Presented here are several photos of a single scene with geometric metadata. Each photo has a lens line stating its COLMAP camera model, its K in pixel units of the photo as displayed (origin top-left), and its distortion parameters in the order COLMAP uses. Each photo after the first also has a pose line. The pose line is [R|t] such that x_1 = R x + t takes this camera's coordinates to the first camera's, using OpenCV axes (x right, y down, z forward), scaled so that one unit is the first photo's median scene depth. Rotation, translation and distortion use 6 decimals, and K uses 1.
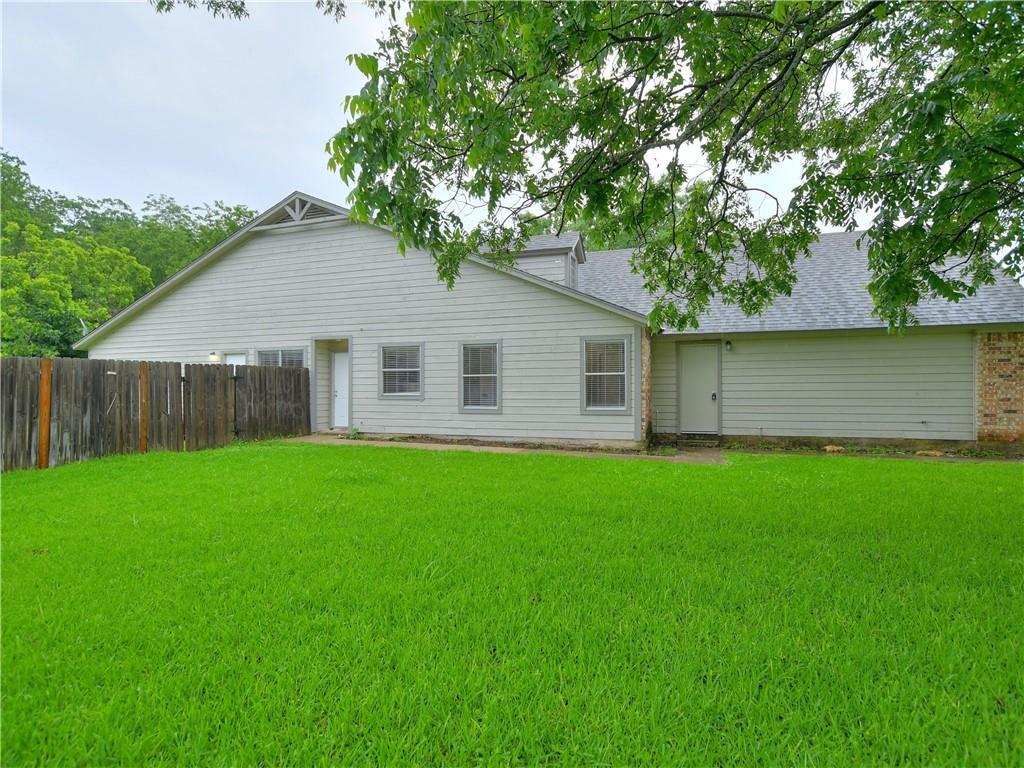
lens RADIAL K [[543.2, 0, 510.6], [0, 543.2, 388.3], [0, 0, 1]] dist [-0.029501, 0.000855]
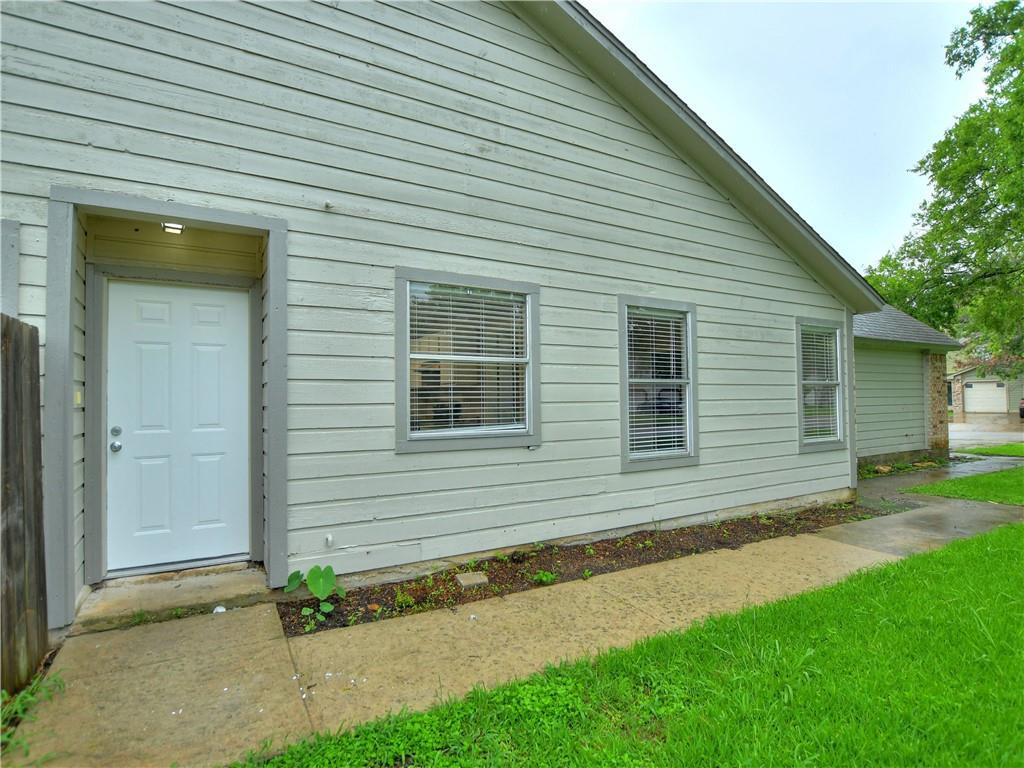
lens RADIAL K [[543.2, 0, 510.6], [0, 543.2, 388.3], [0, 0, 1]] dist [-0.029501, 0.000855]
pose [[0.636630, 0.011463, 0.771084, -0.453195], [0.001188, 0.999874, -0.015845, -0.010770], [-0.771168, 0.011003, 0.636536, 0.787851]]
